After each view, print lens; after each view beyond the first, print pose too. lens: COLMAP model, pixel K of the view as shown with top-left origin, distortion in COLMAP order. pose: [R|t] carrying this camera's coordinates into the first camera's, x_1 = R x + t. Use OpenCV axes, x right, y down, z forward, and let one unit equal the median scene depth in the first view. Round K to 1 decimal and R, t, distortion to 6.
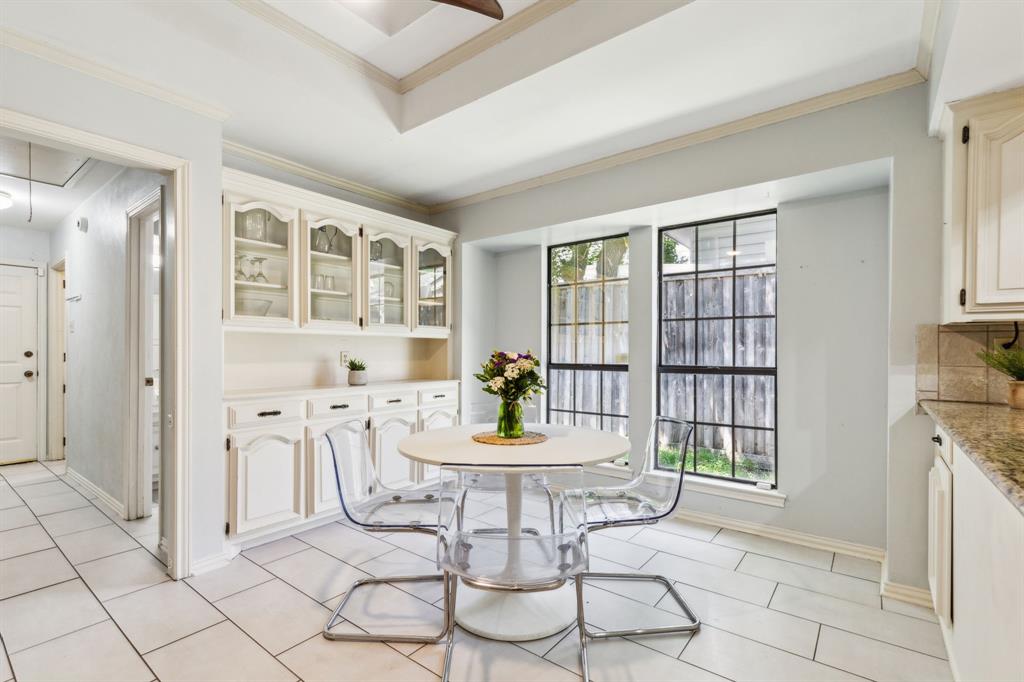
lens RADIAL K [[466.0, 0, 526.2], [0, 466.0, 353.1], [0, 0, 1]] dist [0.010604, 0.000221]
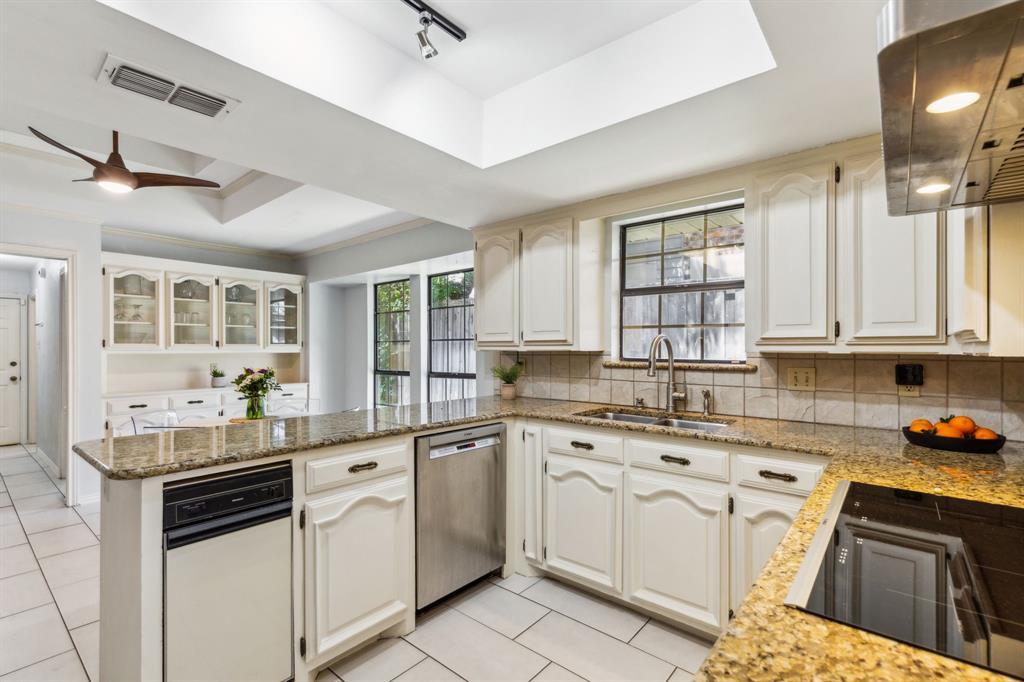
lens RADIAL K [[466.0, 0, 523.8], [0, 466.0, 351.9], [0, 0, 1]] dist [0.010604, 0.000221]
pose [[0.999403, -0.005227, -0.034141, 0.763028], [0.005263, 0.999986, 0.000962, -0.044866], [0.034136, -0.001141, 0.999417, -0.500407]]
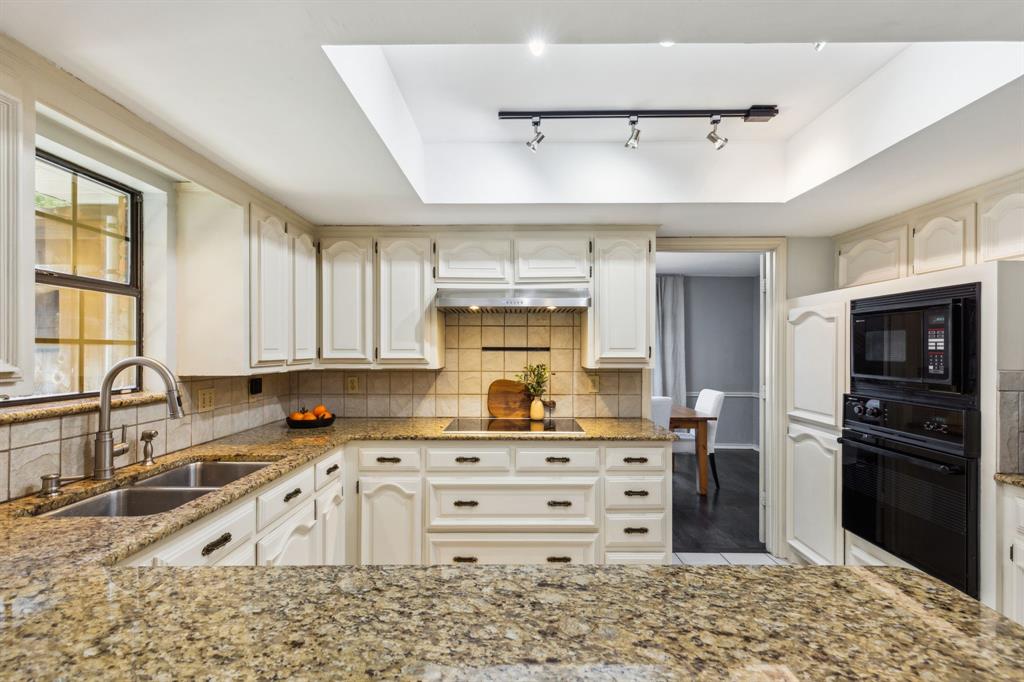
lens RADIAL K [[466.0, 0, 516.4], [0, 466.0, 348.1], [0, 0, 1]] dist [0.010604, 0.000221]
pose [[-0.600495, -0.005749, 0.799608, 0.230910], [-0.001135, 0.999979, 0.006338, -0.091089], [-0.799628, 0.002899, -0.600489, 0.398672]]
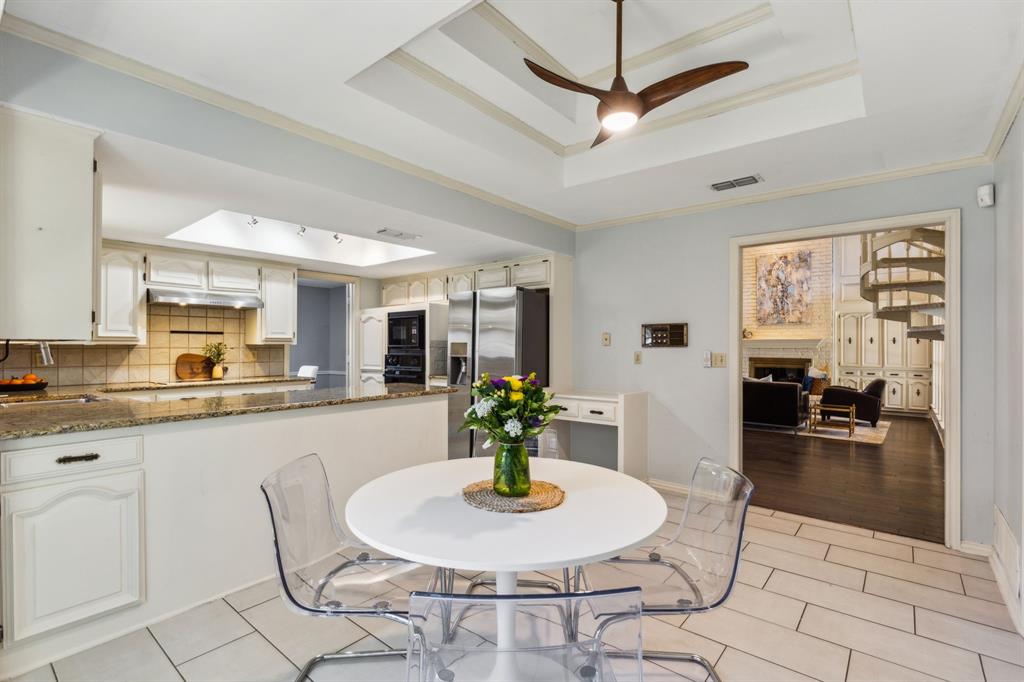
lens RADIAL K [[466.0, 0, 495.6], [0, 466.0, 342.4], [0, 0, 1]] dist [0.010604, 0.000221]
pose [[-0.997067, -0.003501, 0.076452, -0.048719], [-0.003816, 0.999985, -0.003978, -0.044393], [-0.076437, -0.004258, -0.997065, 1.300792]]
